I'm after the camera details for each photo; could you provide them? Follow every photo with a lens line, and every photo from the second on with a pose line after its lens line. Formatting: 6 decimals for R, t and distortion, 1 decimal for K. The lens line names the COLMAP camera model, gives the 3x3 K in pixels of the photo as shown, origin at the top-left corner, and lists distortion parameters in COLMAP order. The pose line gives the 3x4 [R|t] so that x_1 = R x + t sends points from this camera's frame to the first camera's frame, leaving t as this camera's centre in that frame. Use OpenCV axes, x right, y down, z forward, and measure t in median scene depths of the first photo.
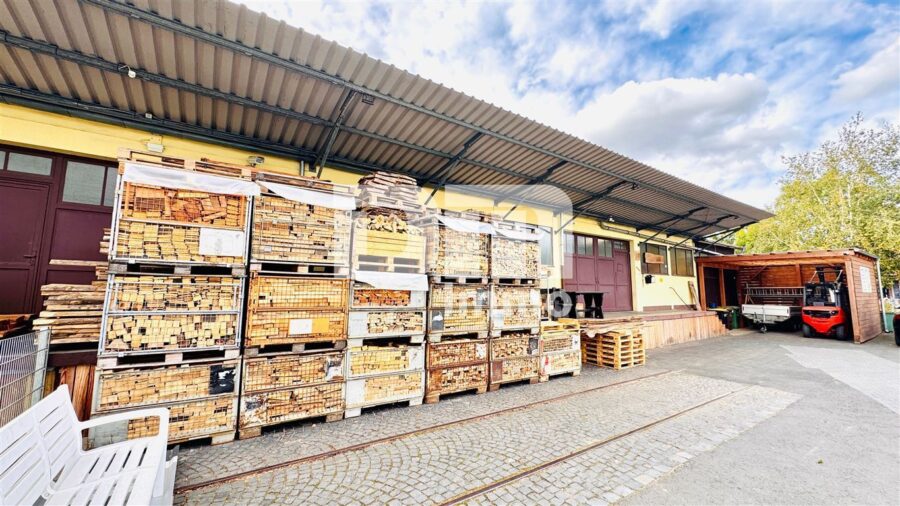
lens RADIAL K [[358.9, 0, 452.1], [0, 358.9, 254.1], [0, 0, 1]] dist [0.002395, 0.000296]
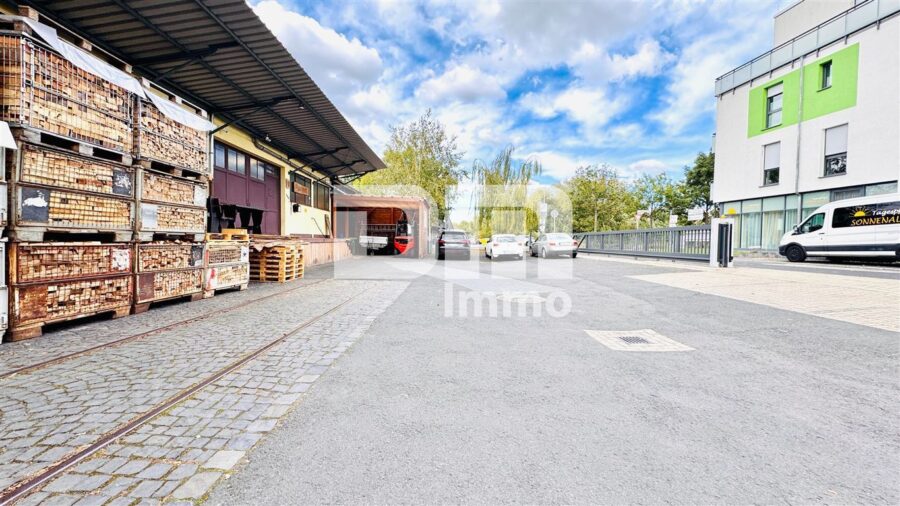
lens RADIAL K [[358.9, 0, 446.6], [0, 358.9, 258.1], [0, 0, 1]] dist [0.002395, 0.000296]
pose [[0.566891, -0.026739, 0.823359, -0.131874], [-0.102215, 0.989466, 0.102510, 0.122953], [-0.817427, -0.142272, 0.558187, 0.076377]]
